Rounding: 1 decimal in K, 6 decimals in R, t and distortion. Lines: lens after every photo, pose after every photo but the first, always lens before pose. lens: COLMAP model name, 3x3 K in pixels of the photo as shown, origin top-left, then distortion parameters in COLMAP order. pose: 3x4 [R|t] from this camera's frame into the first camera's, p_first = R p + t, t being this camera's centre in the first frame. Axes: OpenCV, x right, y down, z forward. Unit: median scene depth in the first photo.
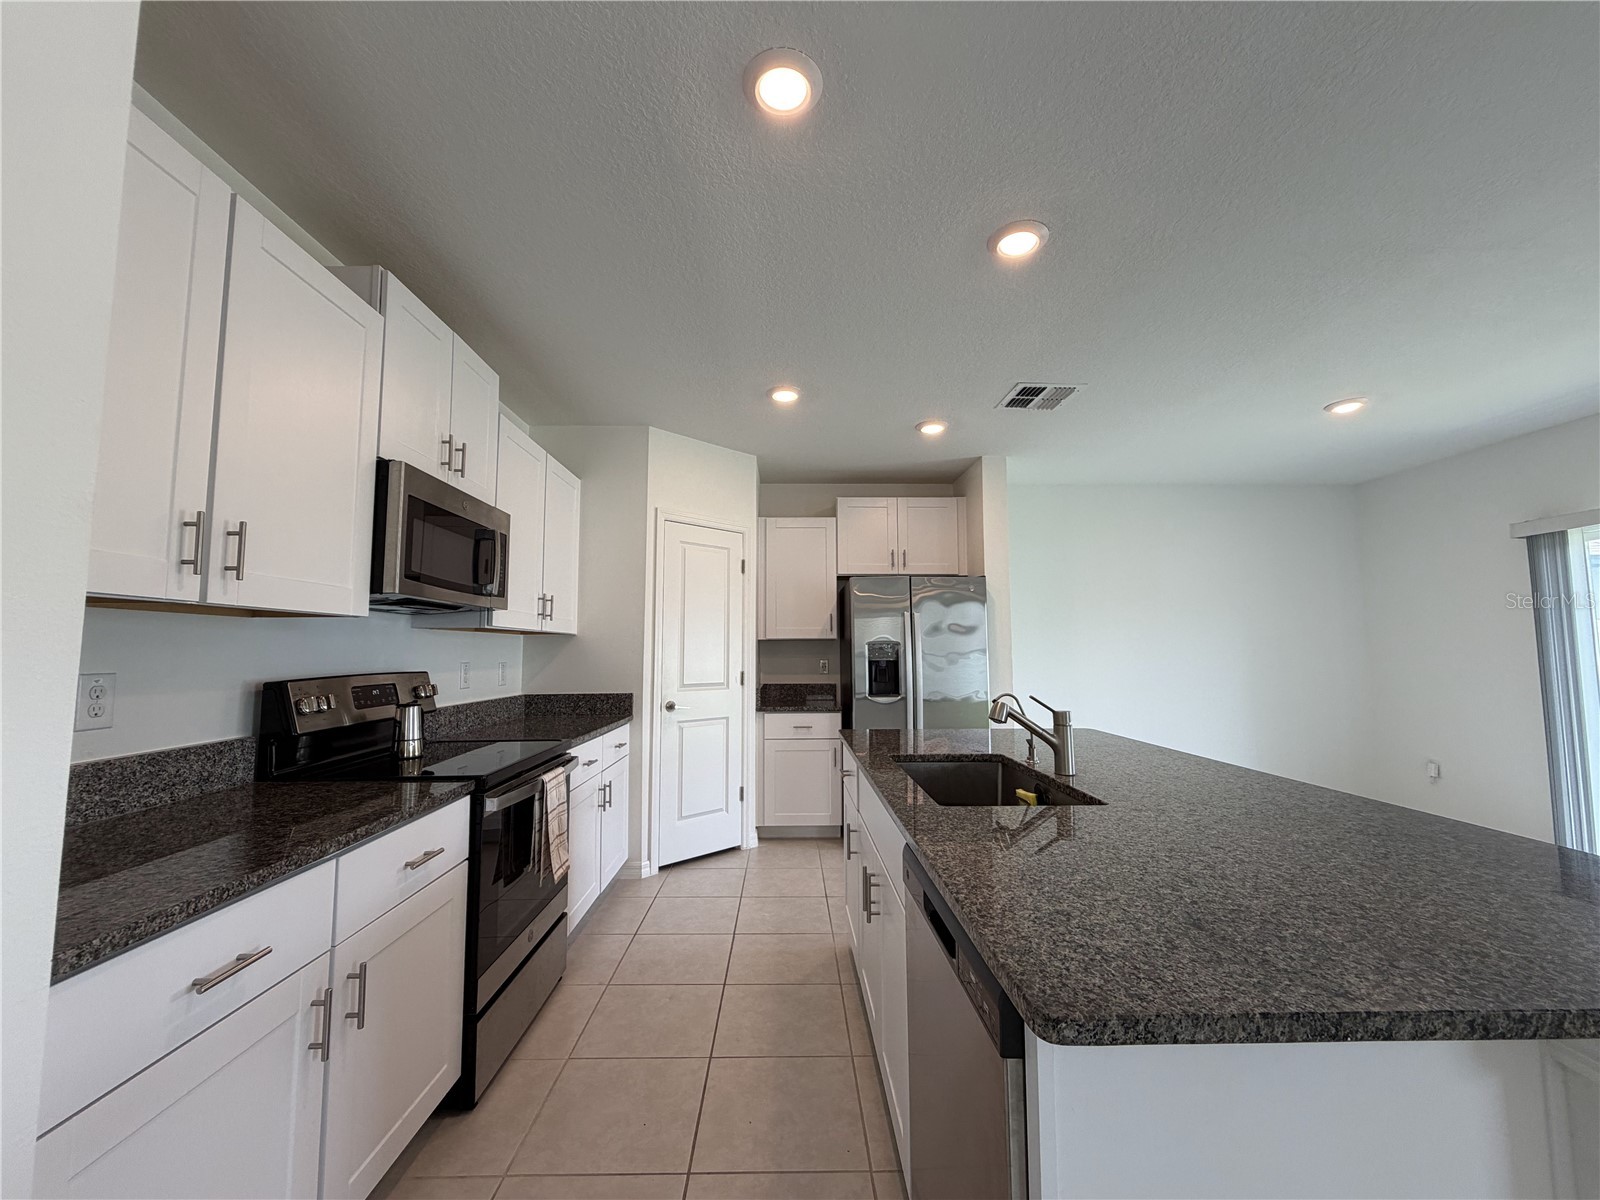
lens RADIAL K [[636.2, 0, 803.5], [0, 636.2, 602.3], [0, 0, 1]] dist [-0.002016, 0.001017]
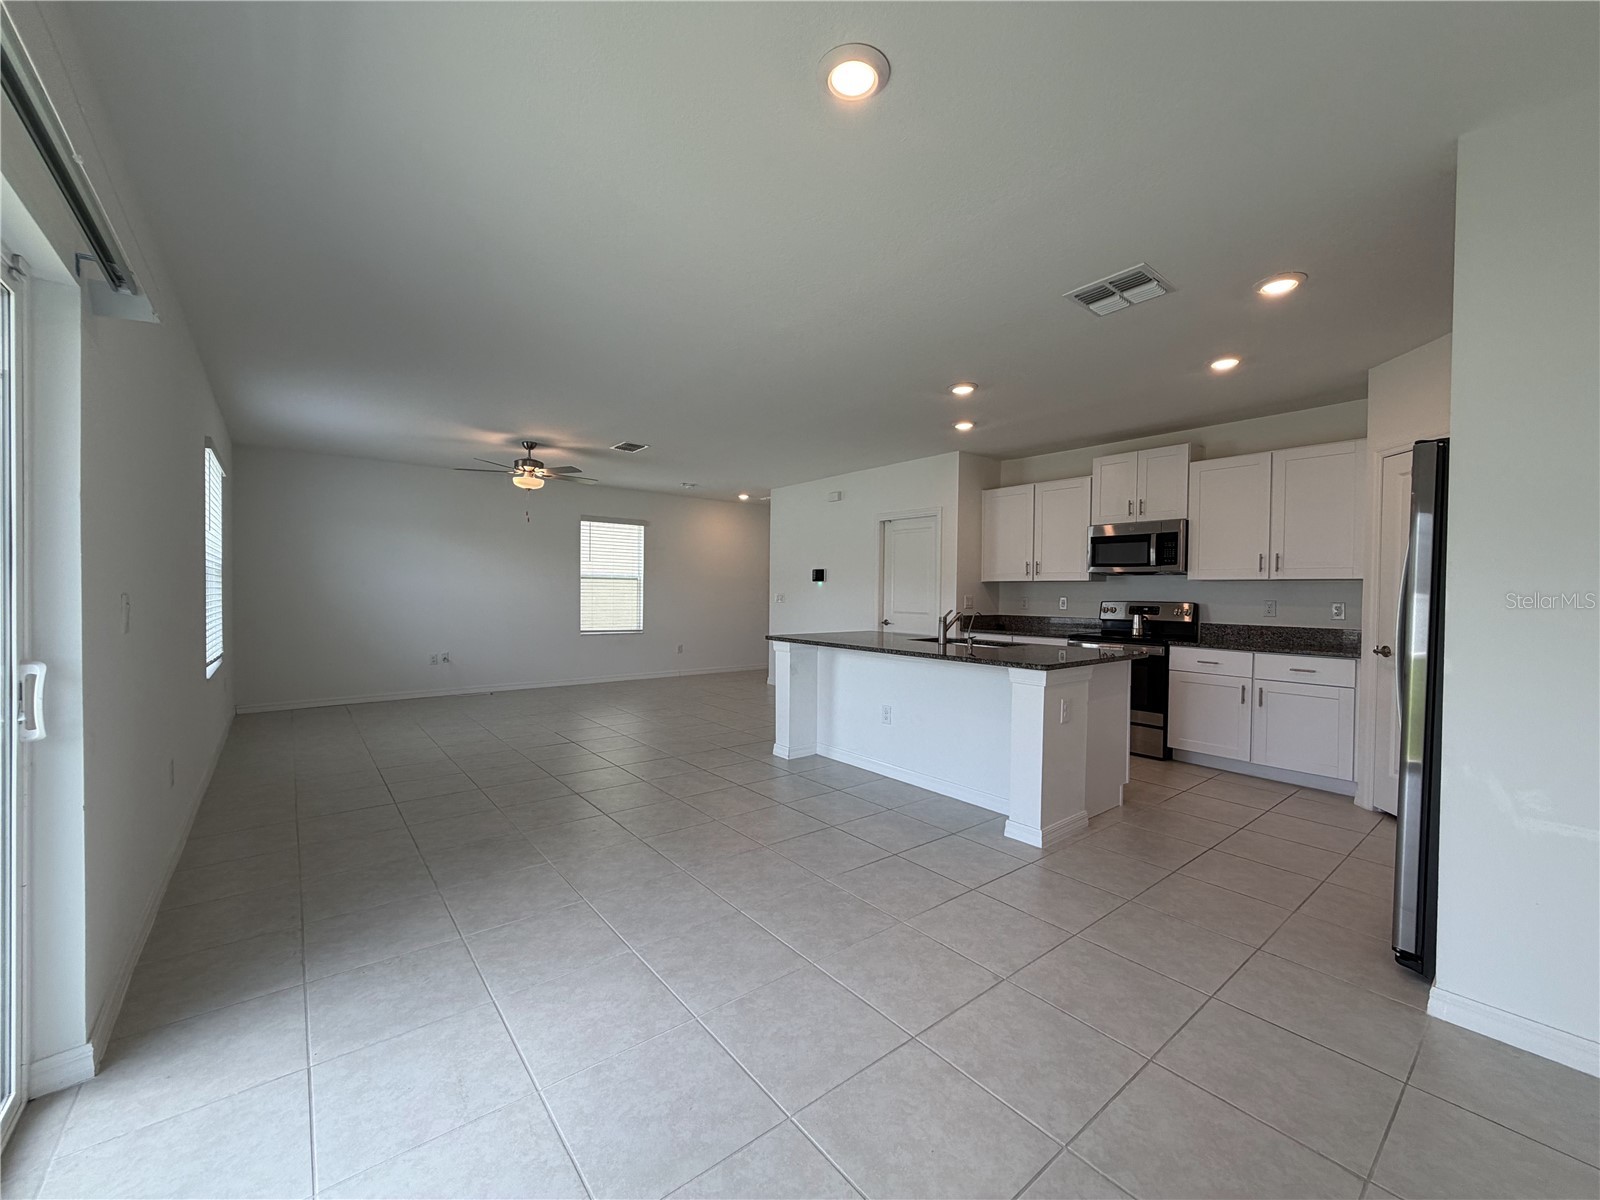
lens RADIAL K [[636.2, 0, 798.0], [0, 636.2, 605.4], [0, 0, 1]] dist [-0.002016, 0.001017]
pose [[-0.792362, 0.008910, -0.609986, 1.003741], [0.039272, 0.998564, -0.036428, 0.087337], [0.608786, -0.052820, -0.791574, 1.132188]]
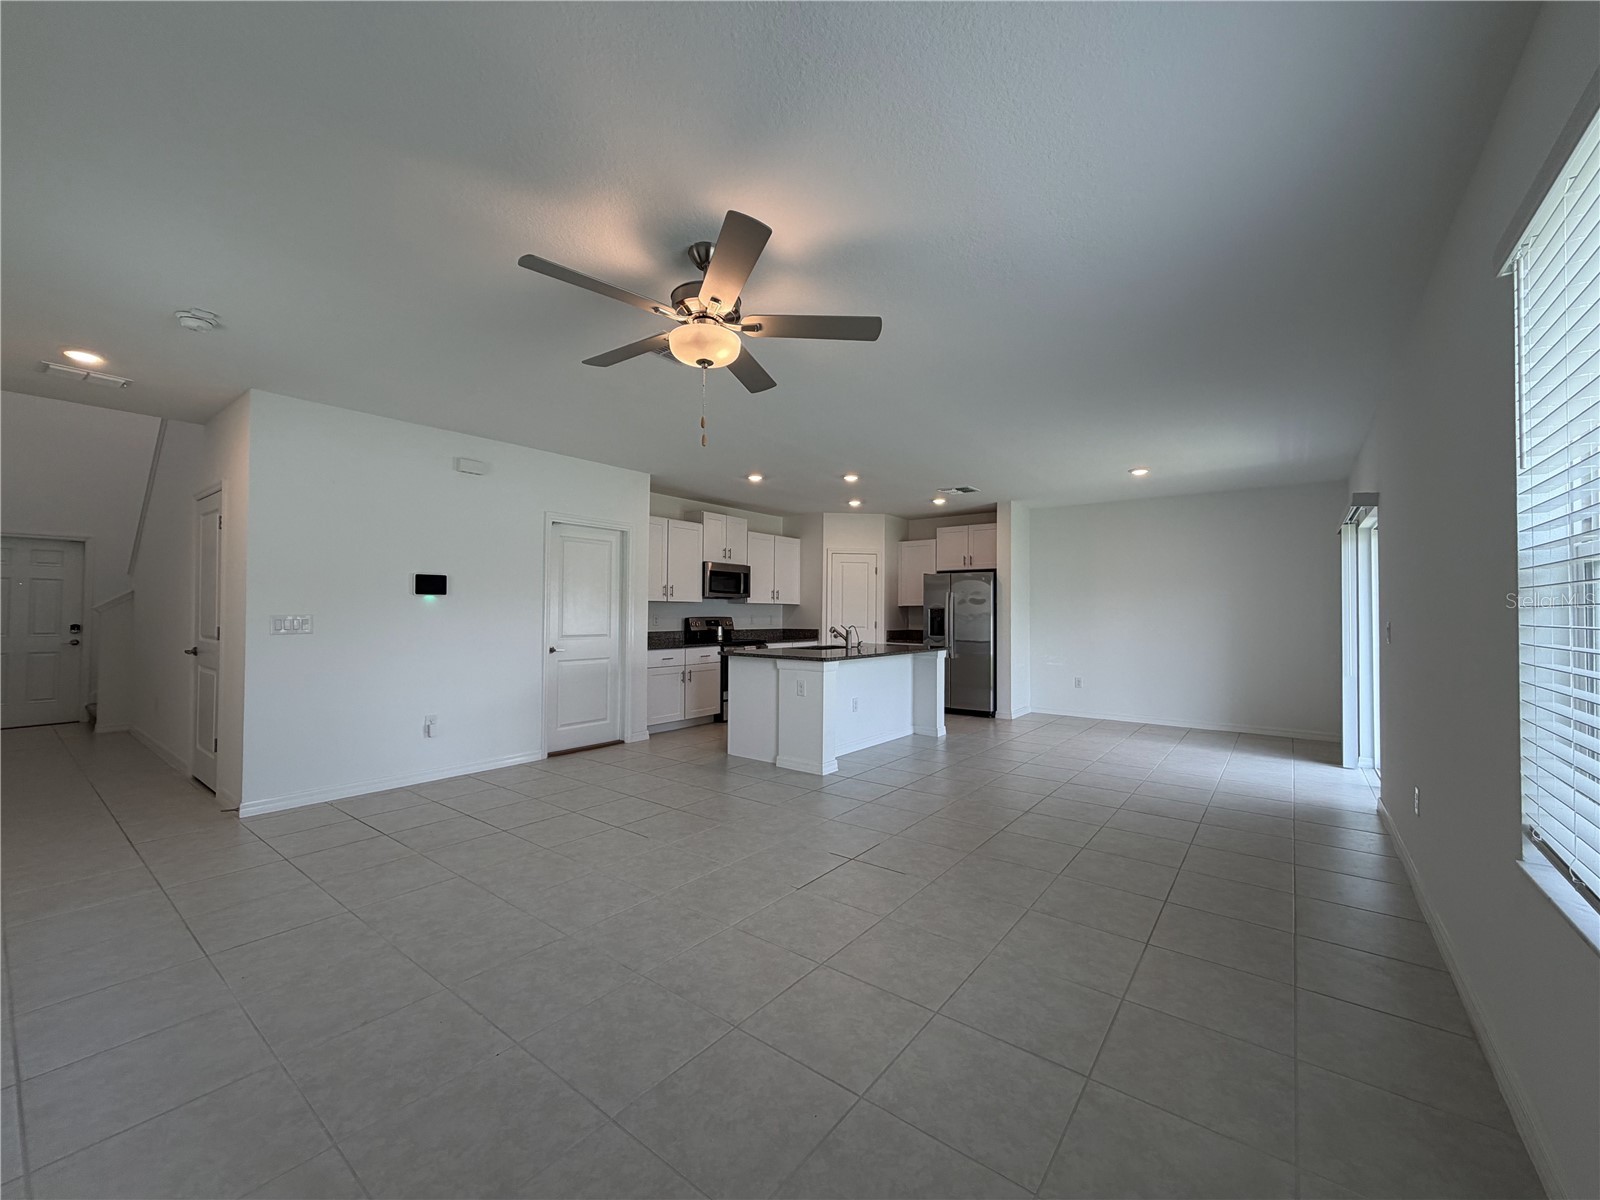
lens RADIAL K [[636.2, 0, 798.4], [0, 636.2, 603.7], [0, 0, 1]] dist [-0.002016, 0.001017]
pose [[0.776606, -0.000687, -0.629987, 1.034713], [0.040074, 0.998028, 0.048312, -0.061419], [0.628711, -0.062765, 0.775102, -0.774319]]
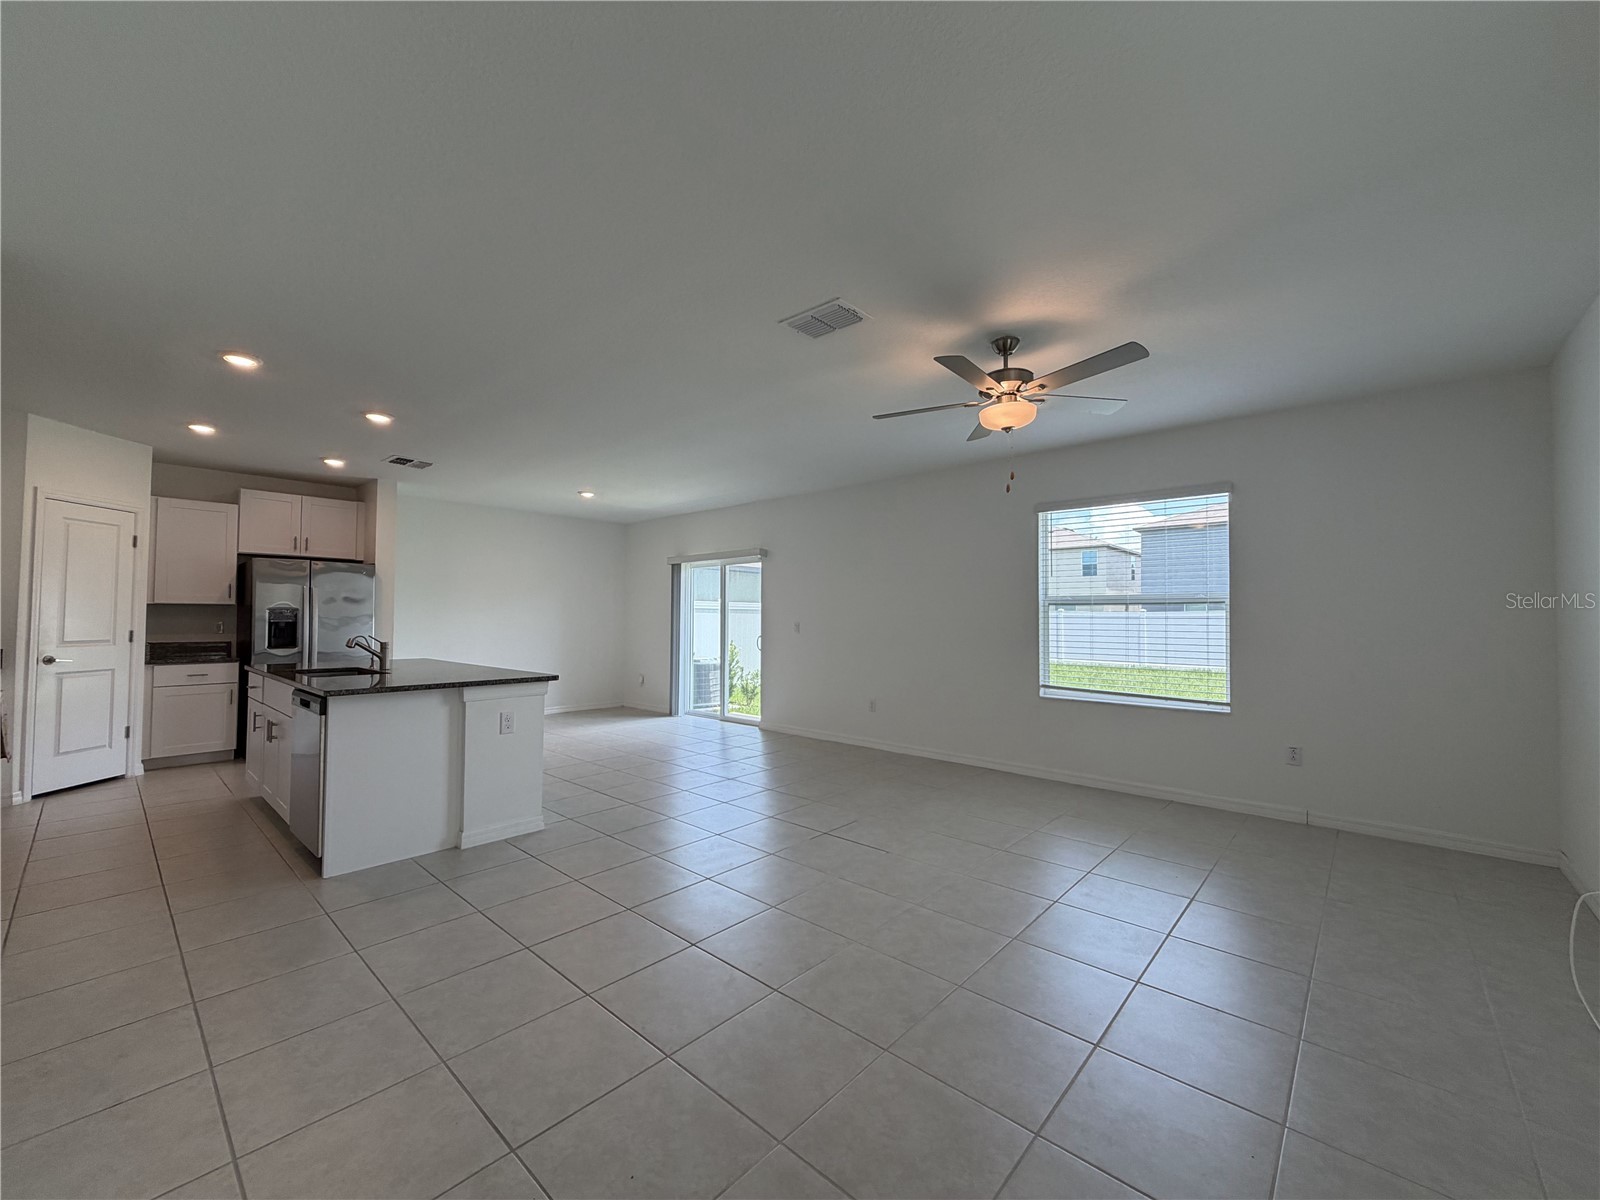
lens RADIAL K [[636.2, 0, 792.3], [0, 636.2, 597.0], [0, 0, 1]] dist [-0.002016, 0.001017]
pose [[0.692167, 0.031877, 0.721033, -0.101666], [-0.064377, 0.997769, 0.017688, -0.055410], [-0.718861, -0.058661, 0.692675, -0.718508]]
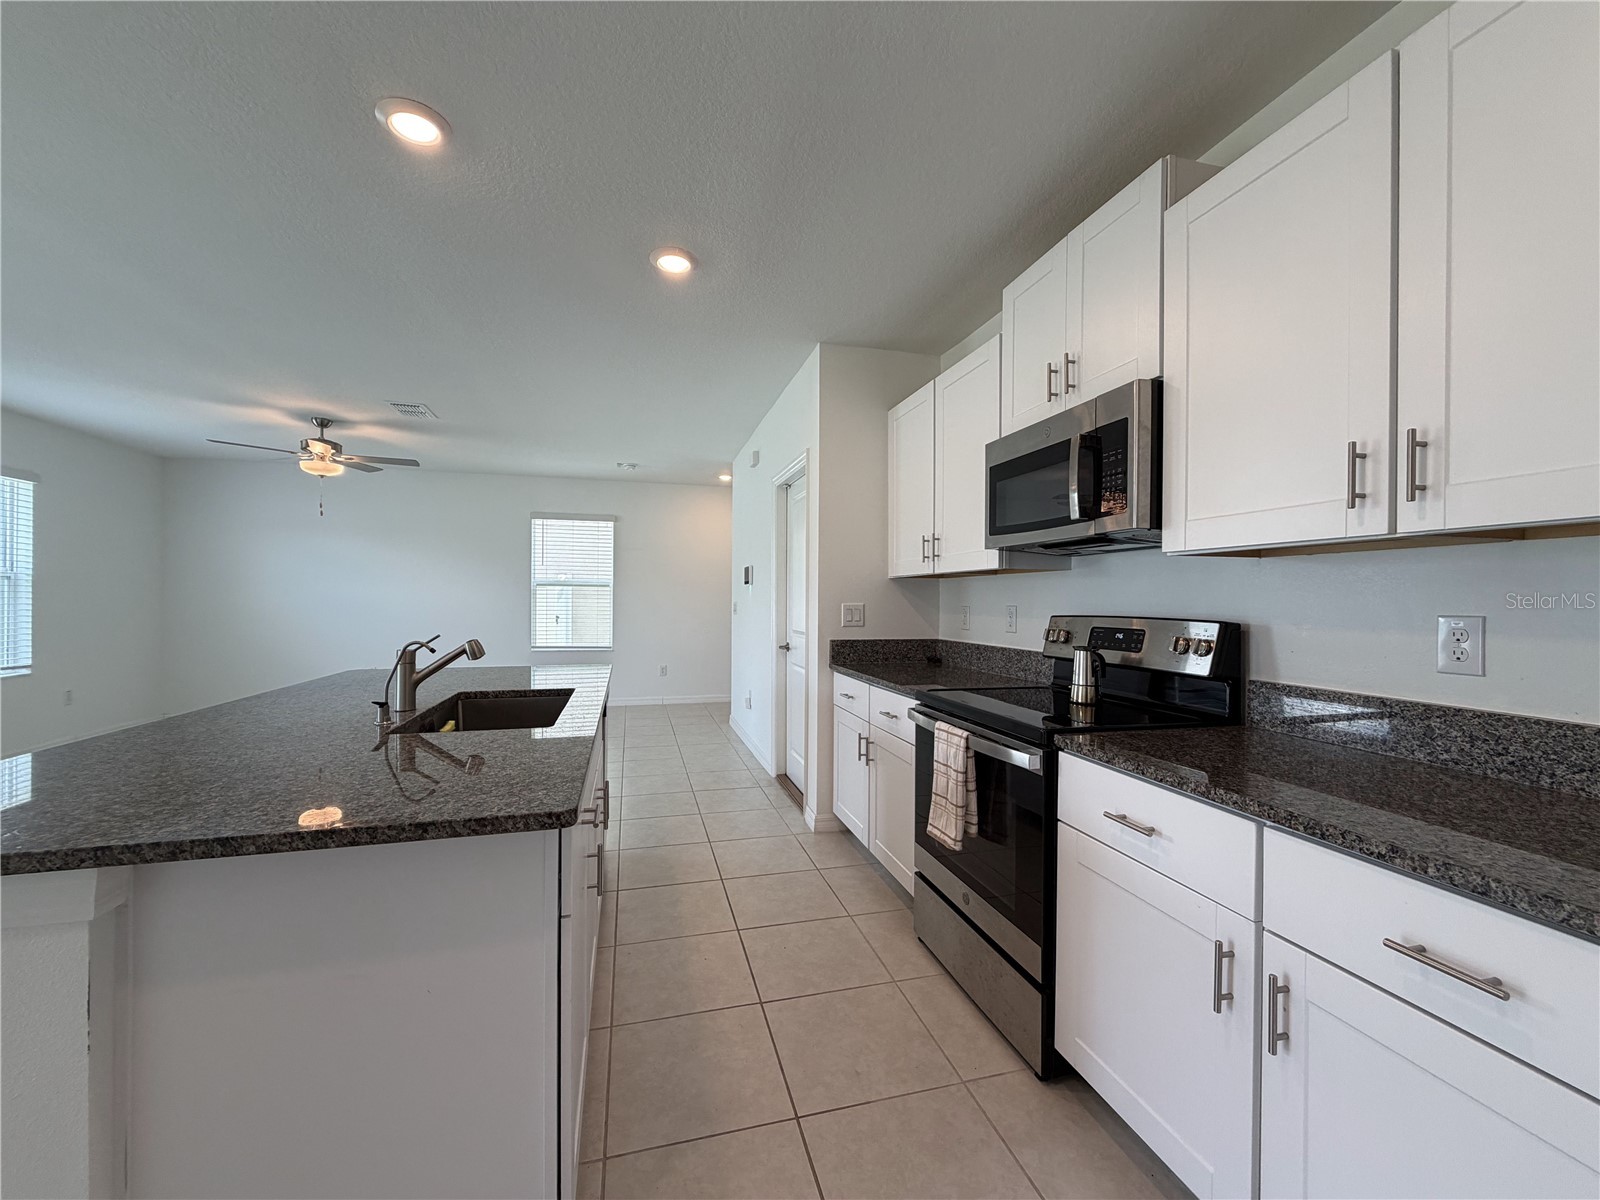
lens RADIAL K [[636.2, 0, 803.3], [0, 636.2, 603.4], [0, 0, 1]] dist [-0.002016, 0.001017]
pose [[-0.971349, 0.002342, -0.237648, 0.011468], [0.018915, 0.997541, -0.067479, 0.079229], [0.236906, -0.070040, -0.969005, 0.972766]]
